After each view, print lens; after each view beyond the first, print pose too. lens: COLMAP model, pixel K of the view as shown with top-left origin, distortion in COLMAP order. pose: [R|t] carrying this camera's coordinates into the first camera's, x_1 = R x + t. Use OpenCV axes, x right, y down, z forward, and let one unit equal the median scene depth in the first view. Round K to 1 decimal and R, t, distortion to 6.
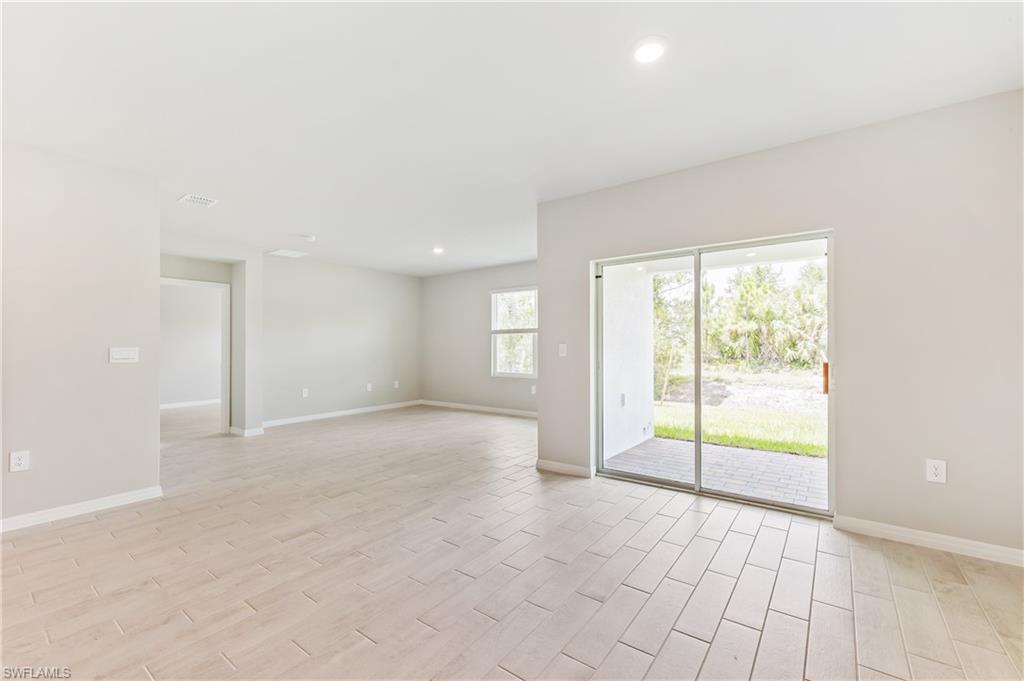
lens RADIAL K [[425.0, 0, 512.0], [0, 425.0, 340.5], [0, 0, 1]] dist [-0.000201, -0.000062]
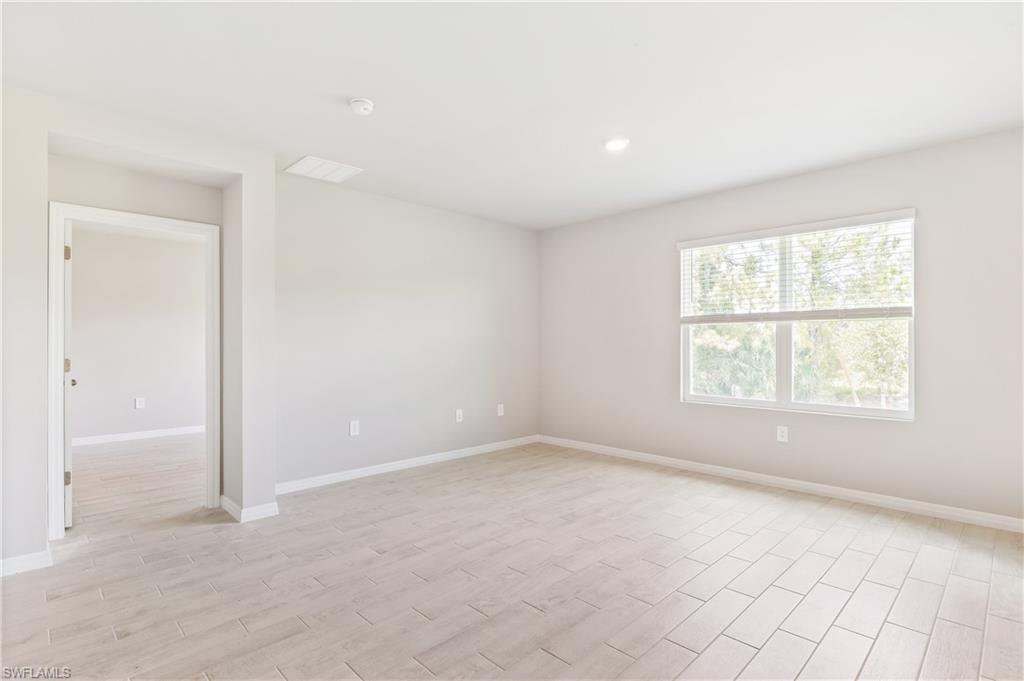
lens RADIAL K [[487.1, 0, 512.0], [0, 487.1, 340.5], [0, 0, 1]] dist [-0.005834, 0.000222]
pose [[0.988516, 0.004417, -0.151049, -0.188116], [-0.003624, 0.999978, 0.005526, 0.003435], [0.151070, -0.004915, 0.988511, 0.403564]]
